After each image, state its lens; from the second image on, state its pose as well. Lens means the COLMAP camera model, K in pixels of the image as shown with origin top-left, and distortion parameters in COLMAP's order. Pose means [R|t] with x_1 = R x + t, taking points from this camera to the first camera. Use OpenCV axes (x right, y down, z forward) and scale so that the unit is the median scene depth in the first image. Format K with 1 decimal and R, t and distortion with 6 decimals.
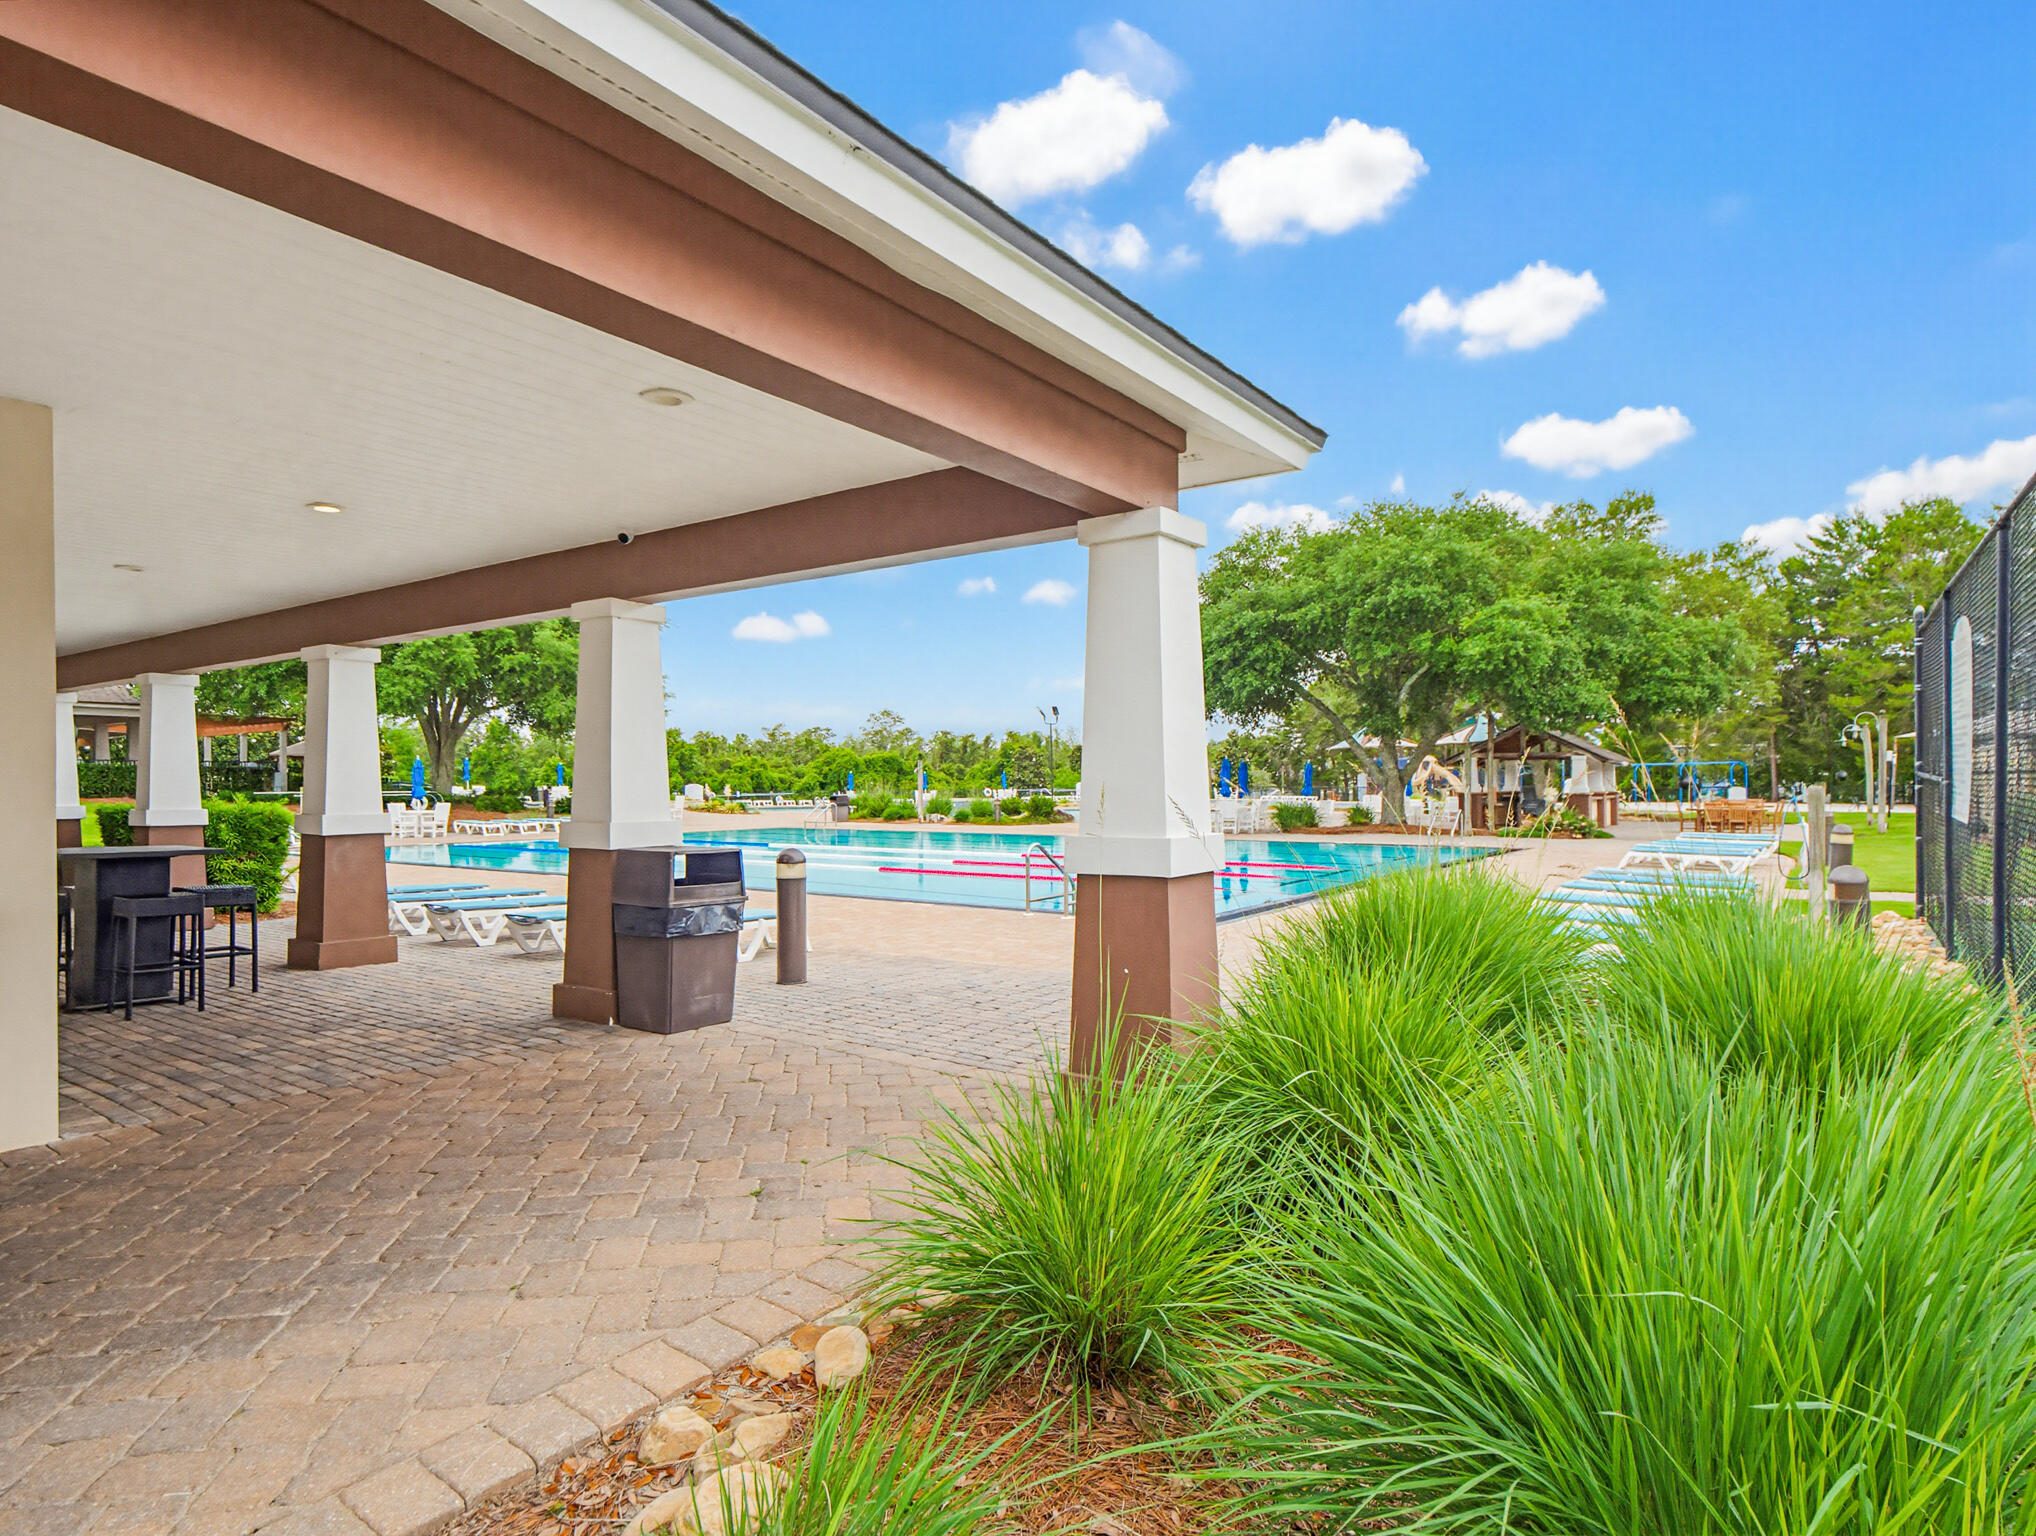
lens RADIAL K [[1100.8, 0, 1021.4], [0, 1100.8, 763.2], [0, 0, 1]] dist [0.016304, -0.000694]
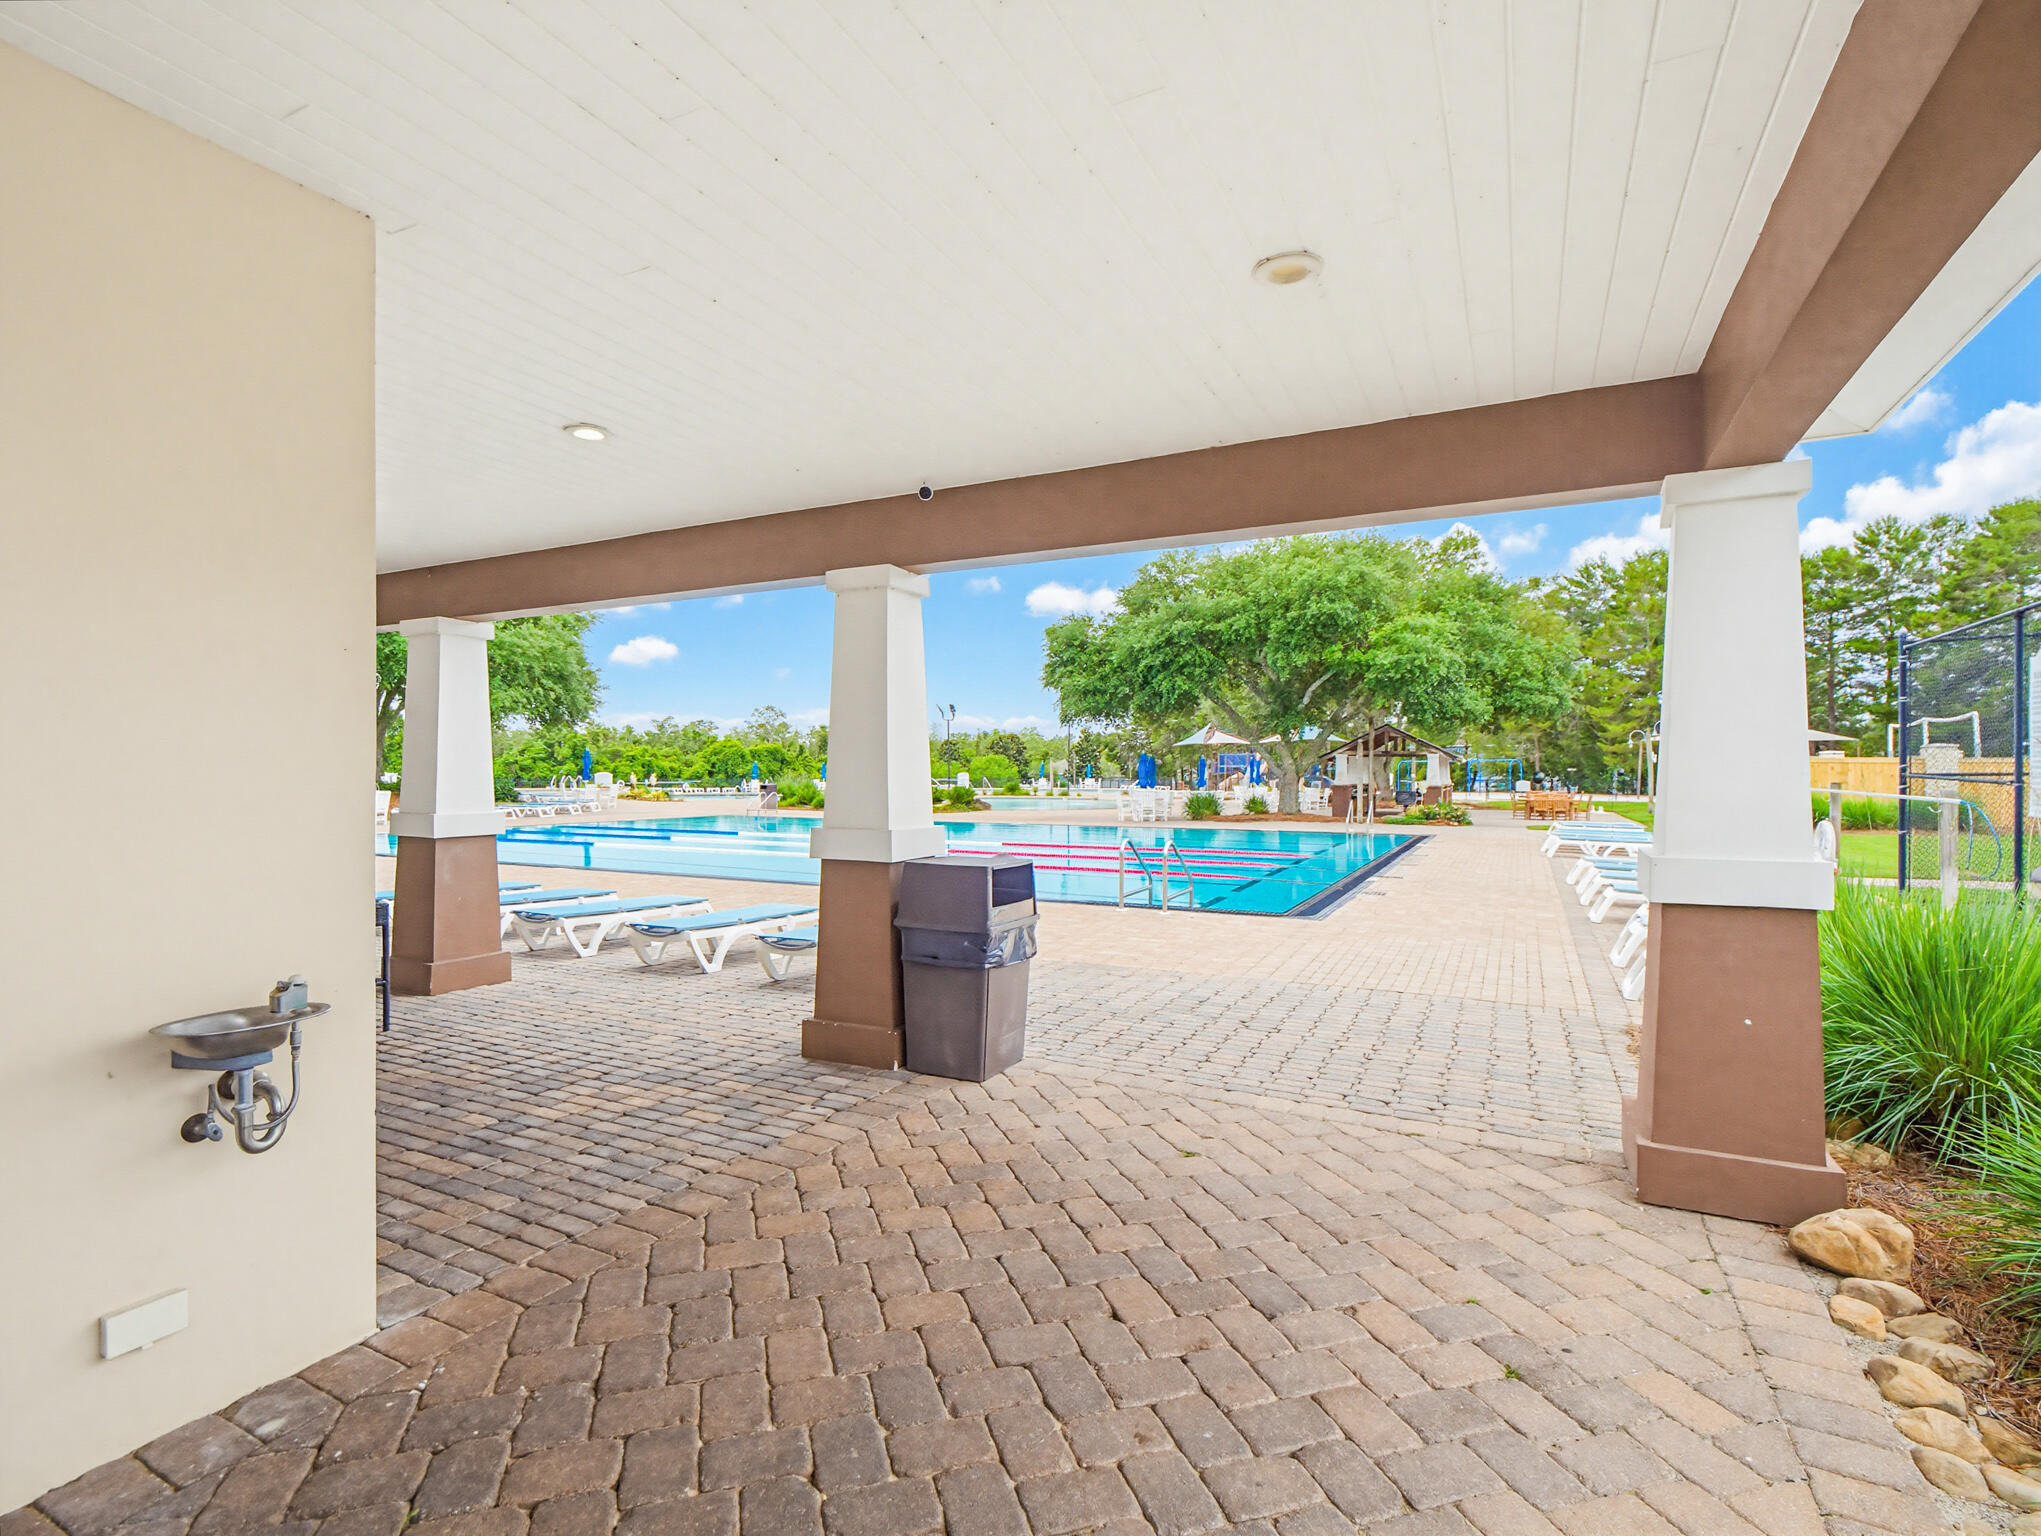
lens RADIAL K [[968.5, 0, 1017.3], [0, 968.5, 744.7], [0, 0, 1]] dist [0.000003, 0.000289]
pose [[0.989721, 0.010138, 0.142655, -0.100962], [-0.008596, 0.999898, -0.011424, -0.000929], [-0.142756, 0.010080, 0.989707, 0.065918]]
